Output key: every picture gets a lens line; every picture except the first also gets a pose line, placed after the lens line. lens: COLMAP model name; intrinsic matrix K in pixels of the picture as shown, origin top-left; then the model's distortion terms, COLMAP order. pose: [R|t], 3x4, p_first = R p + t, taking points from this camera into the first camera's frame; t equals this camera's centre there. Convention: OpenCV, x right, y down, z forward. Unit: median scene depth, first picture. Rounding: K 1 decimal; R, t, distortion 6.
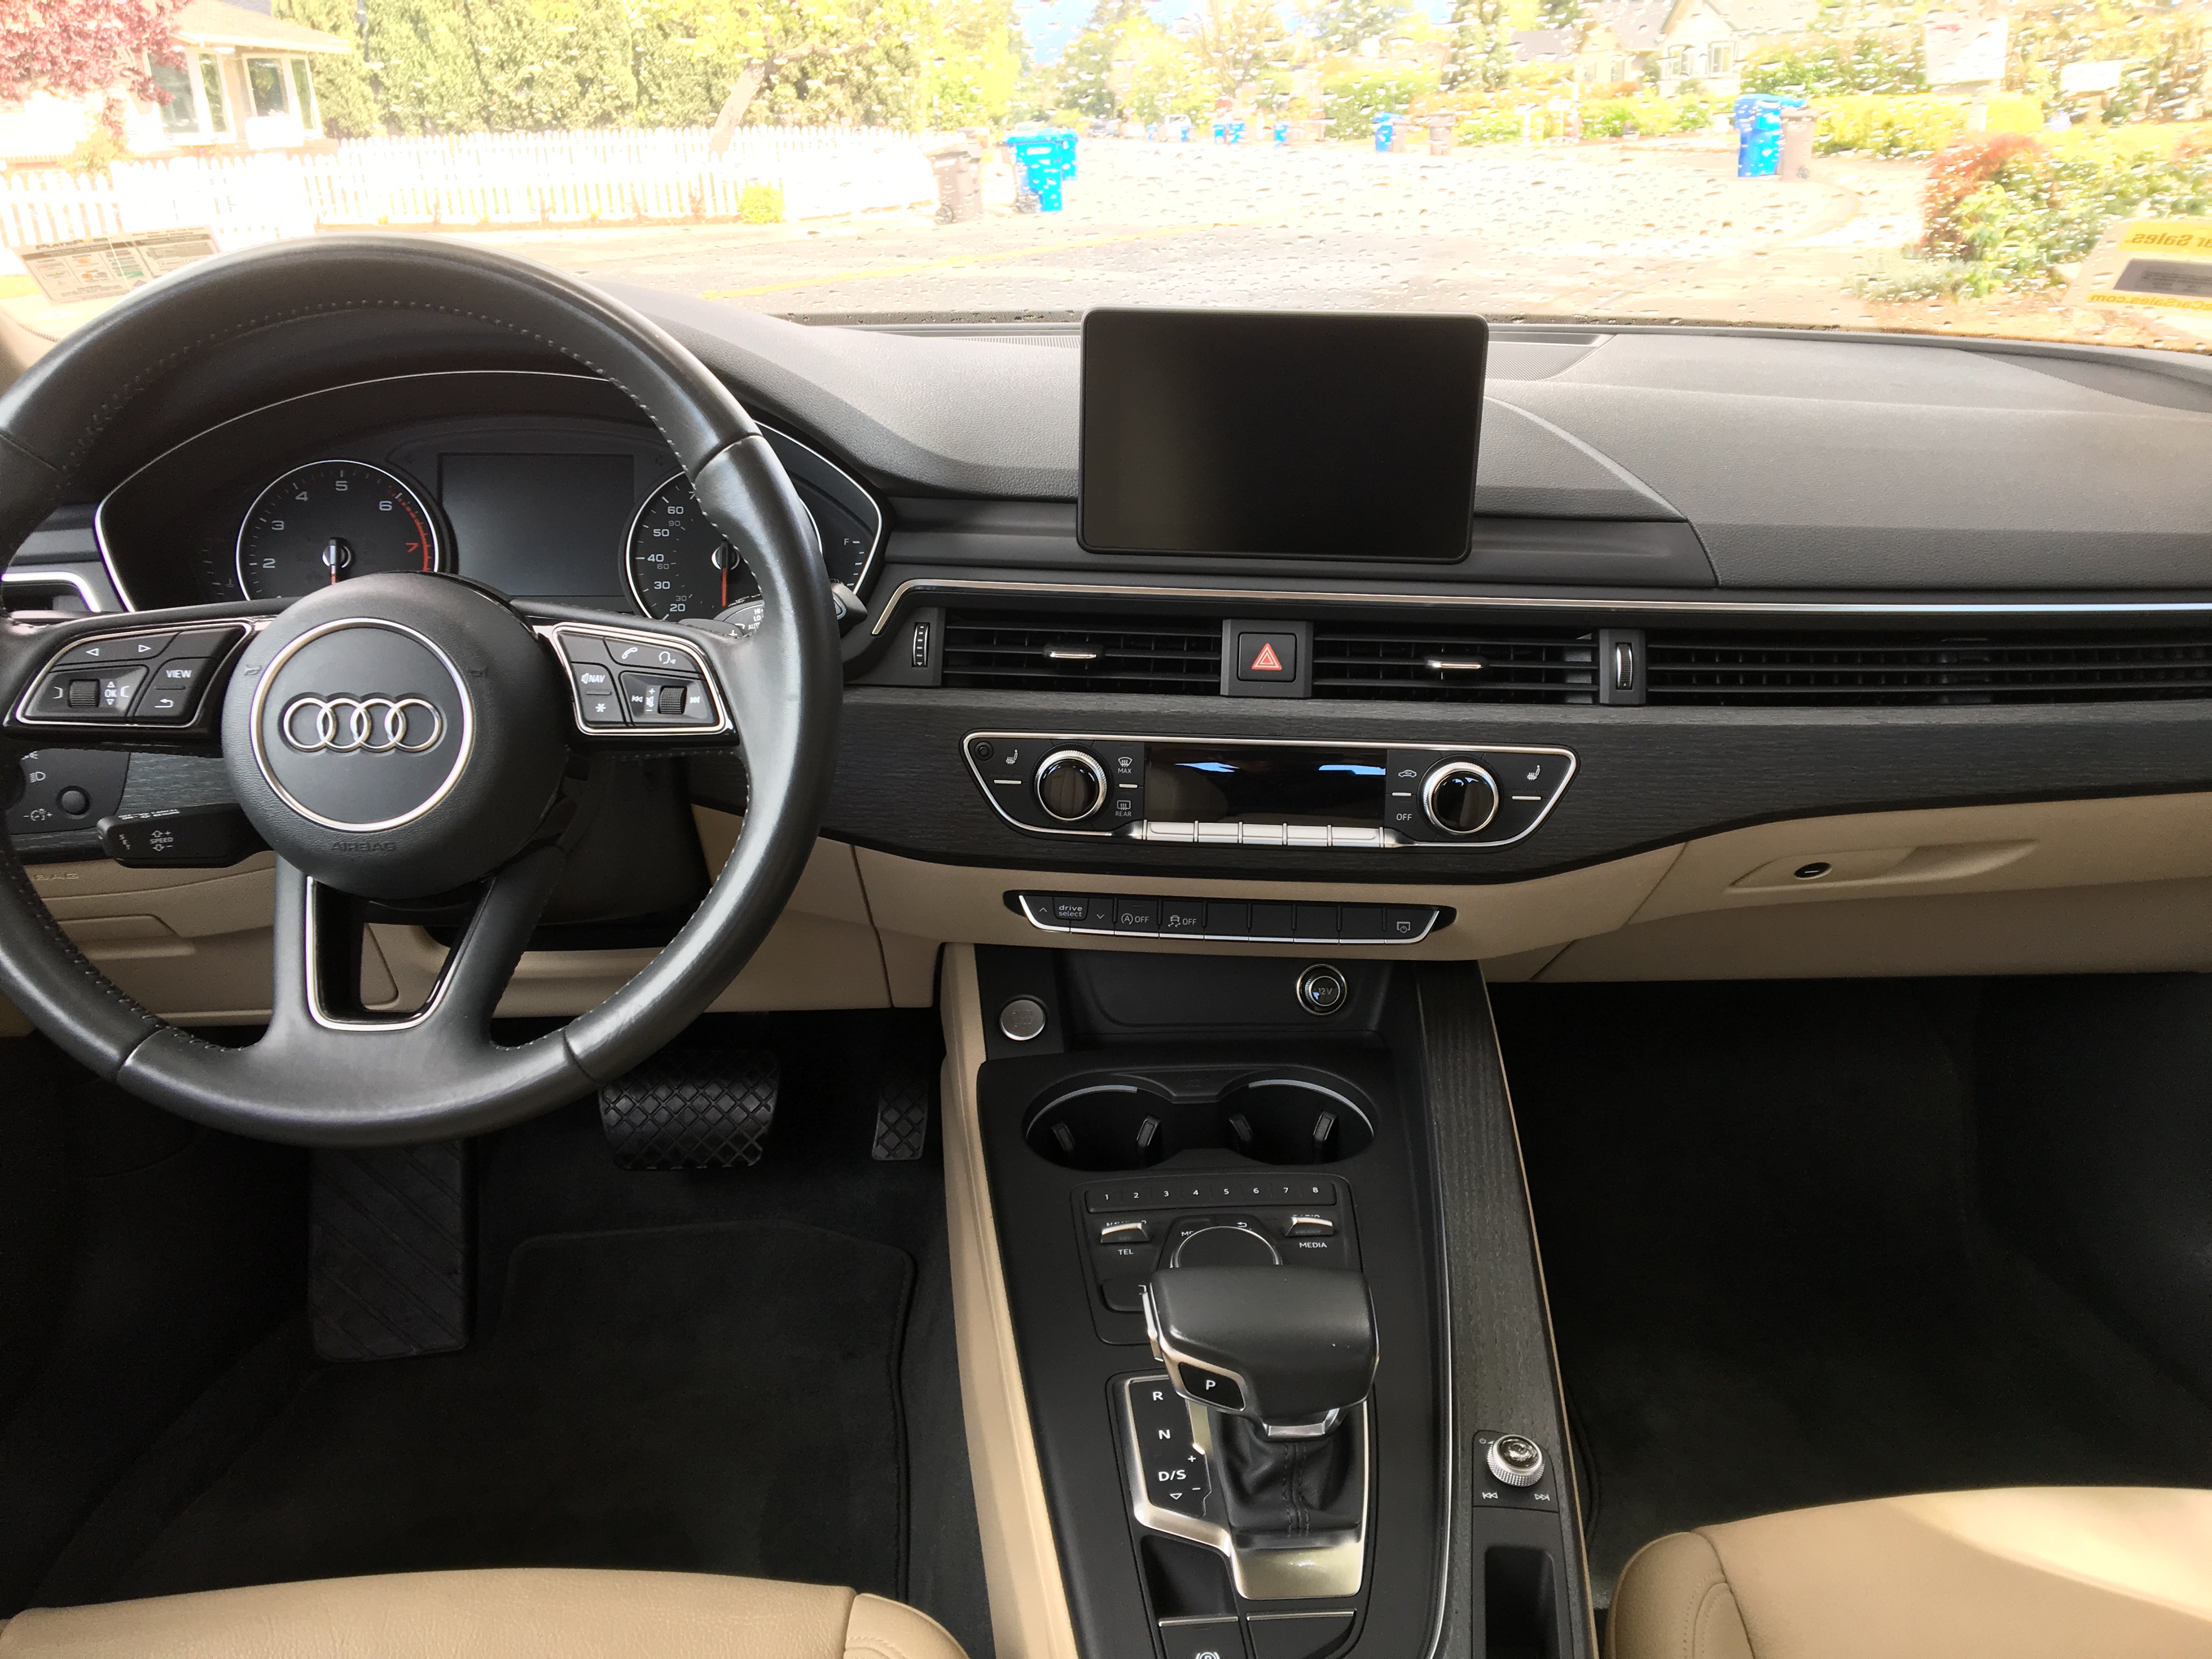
lens RADIAL K [[1883.5, 0, 1118.6], [0, 1883.5, 818.4], [0, 0, 1]] dist [0.111197, -0.150642]
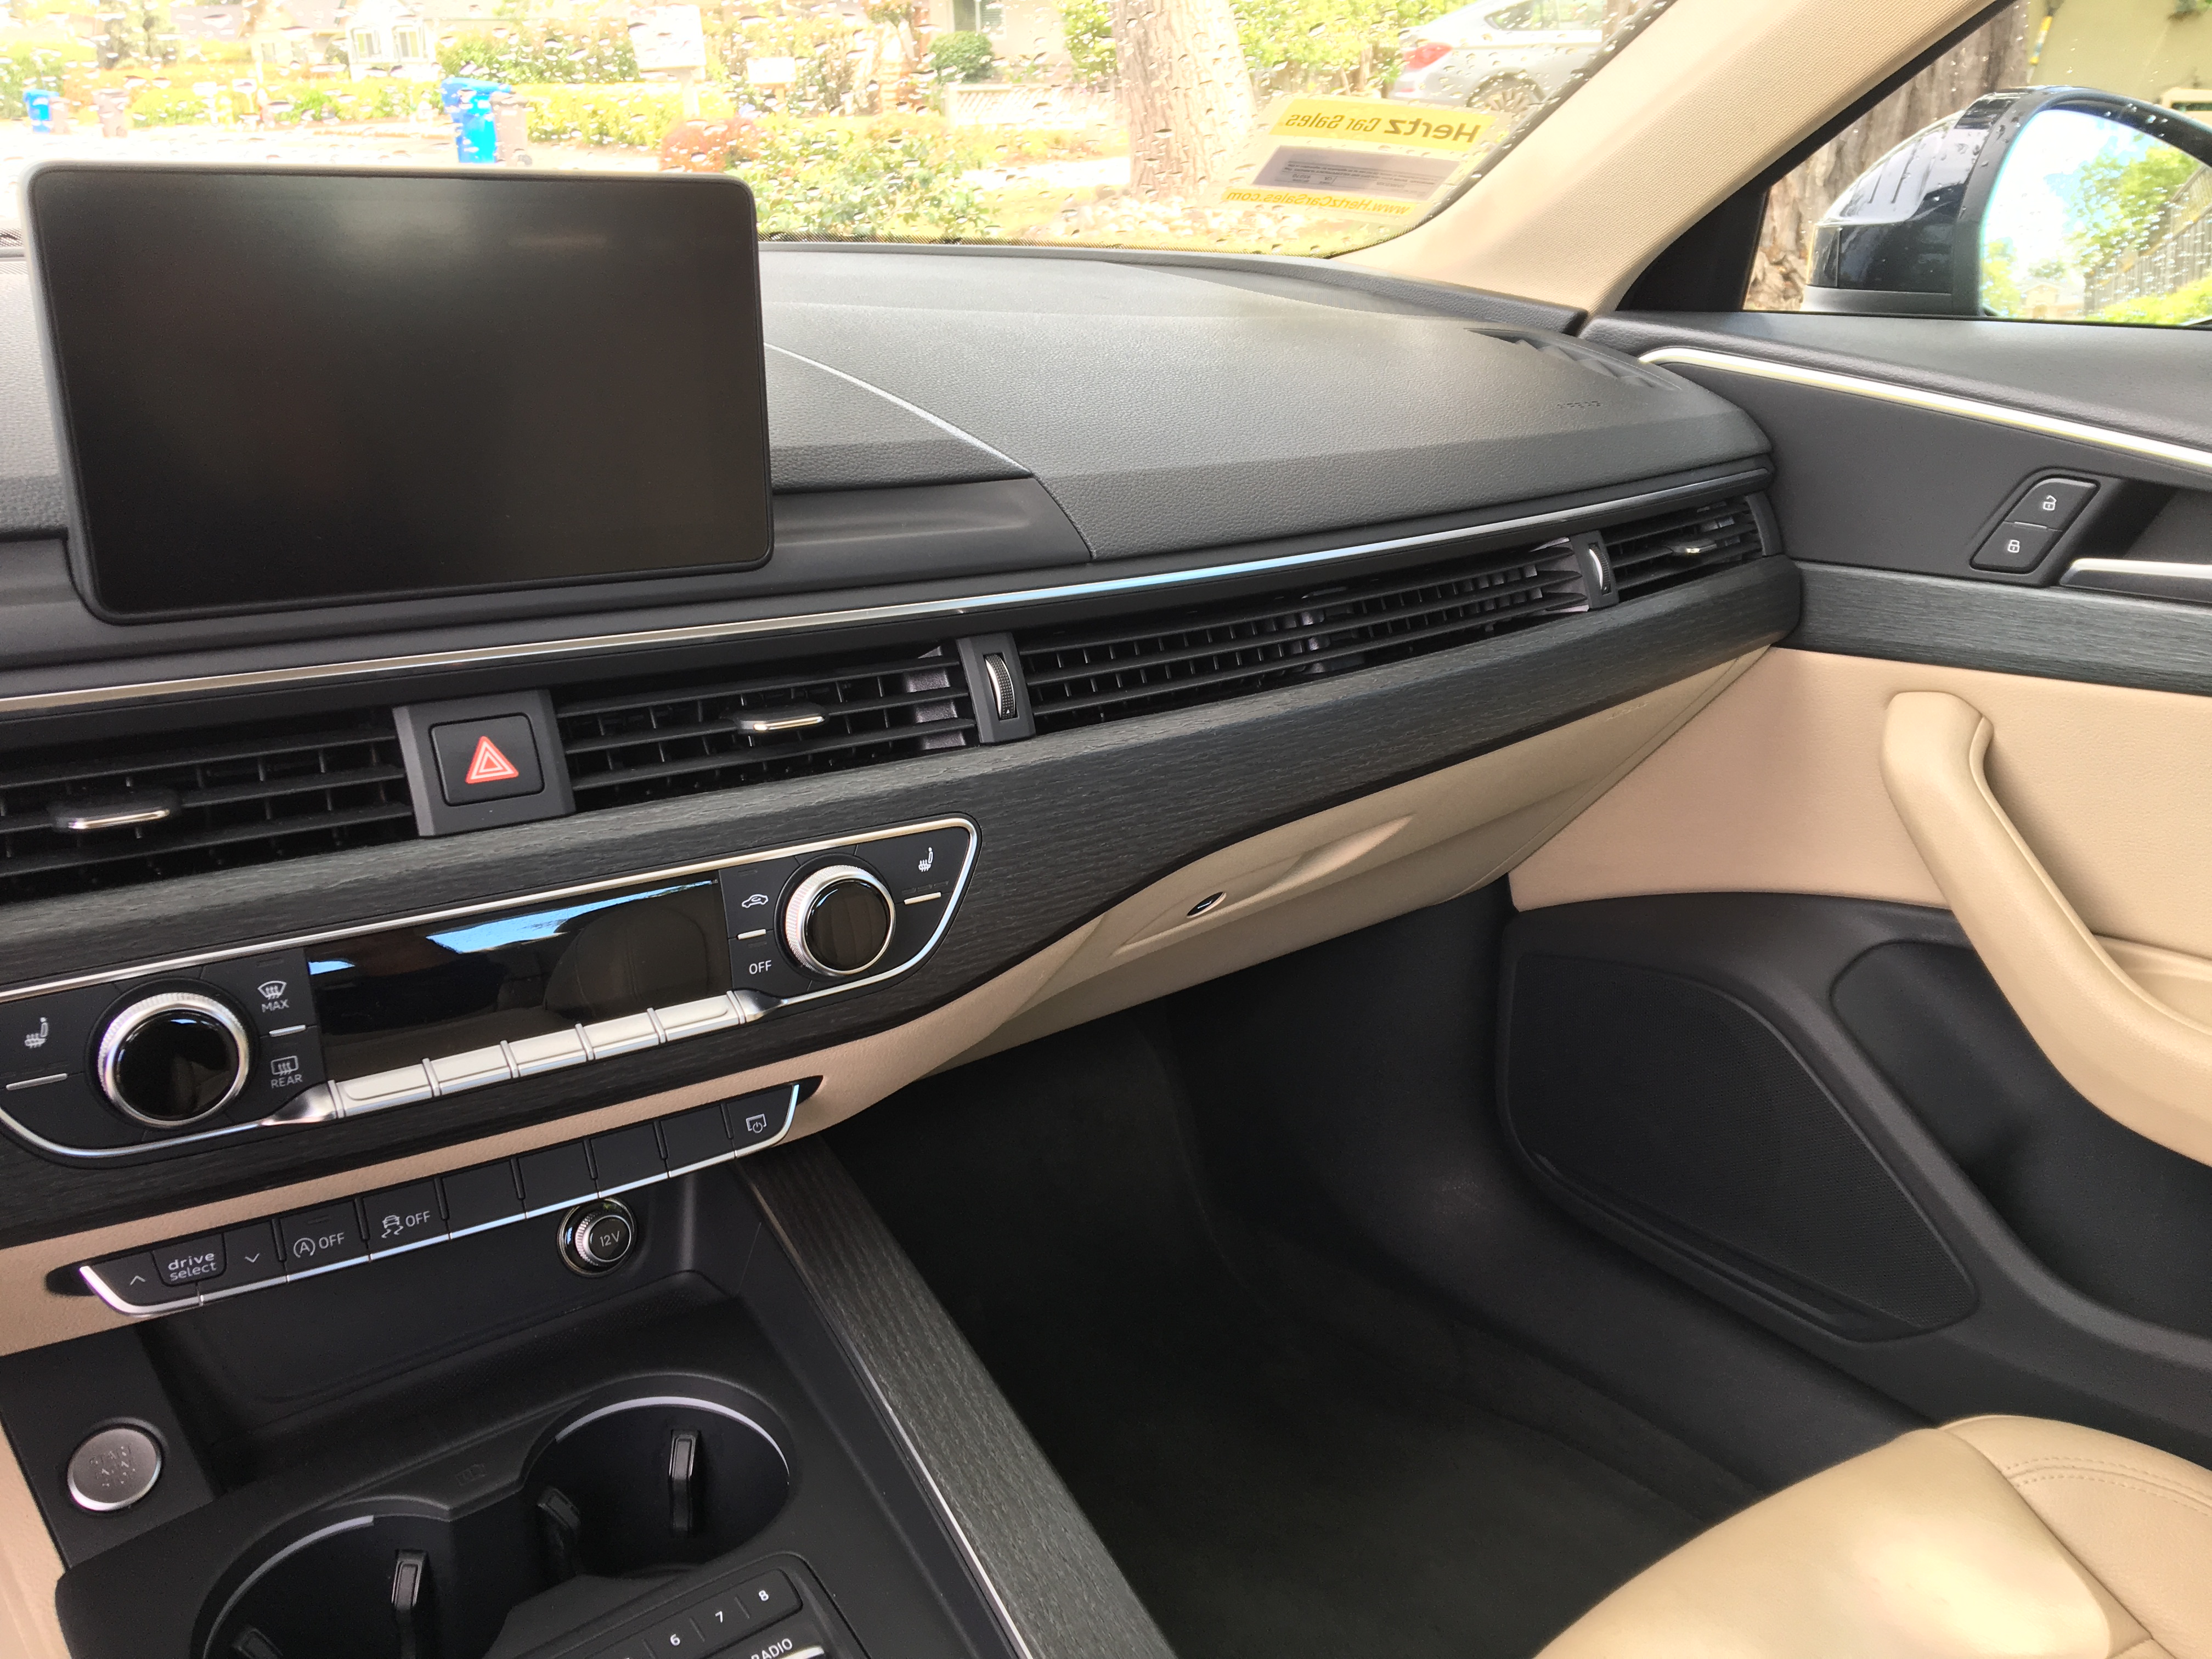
lens RADIAL K [[1883.5, 0, 1118.6], [0, 1883.5, 818.4], [0, 0, 1]] dist [0.111197, -0.150642]
pose [[0.815133, -0.191577, 0.546677, -0.091250], [0.189104, 0.980031, 0.061475, -0.066412], [-0.547538, 0.053268, 0.835084, 0.389001]]
